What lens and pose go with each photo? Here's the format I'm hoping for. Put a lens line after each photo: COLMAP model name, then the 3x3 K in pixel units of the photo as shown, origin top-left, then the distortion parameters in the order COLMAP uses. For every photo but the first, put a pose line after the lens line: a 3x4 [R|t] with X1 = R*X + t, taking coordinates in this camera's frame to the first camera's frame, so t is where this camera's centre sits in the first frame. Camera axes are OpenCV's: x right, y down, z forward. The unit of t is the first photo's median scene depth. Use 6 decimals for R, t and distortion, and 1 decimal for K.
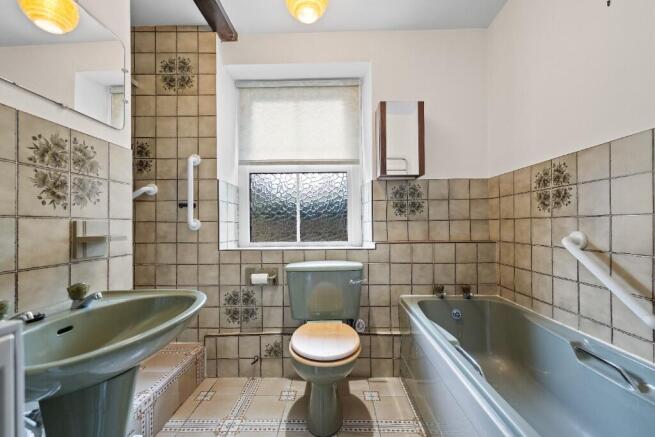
lens RADIAL K [[273.8, 0, 328.3], [0, 273.8, 222.0], [0, 0, 1]] dist [-0.010523, -0.000070]
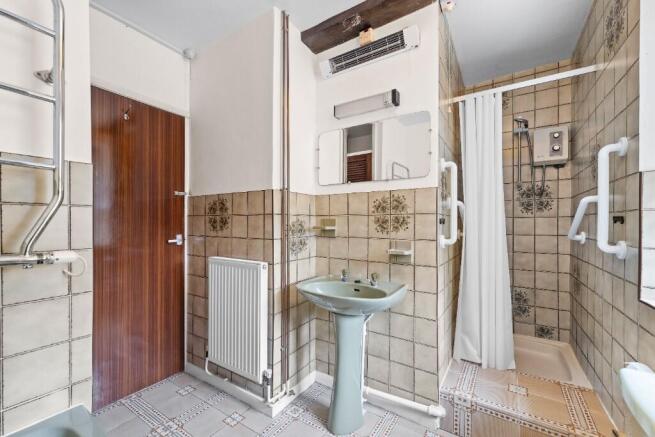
lens RADIAL K [[273.8, 0, 326.8], [0, 273.8, 221.9], [0, 0, 1]] dist [-0.010523, -0.000070]
pose [[-0.529986, 0.002615, -0.848002, 0.831829], [0.011181, 0.999930, -0.003904, -0.123112], [0.847933, -0.011551, -0.529978, 1.558858]]
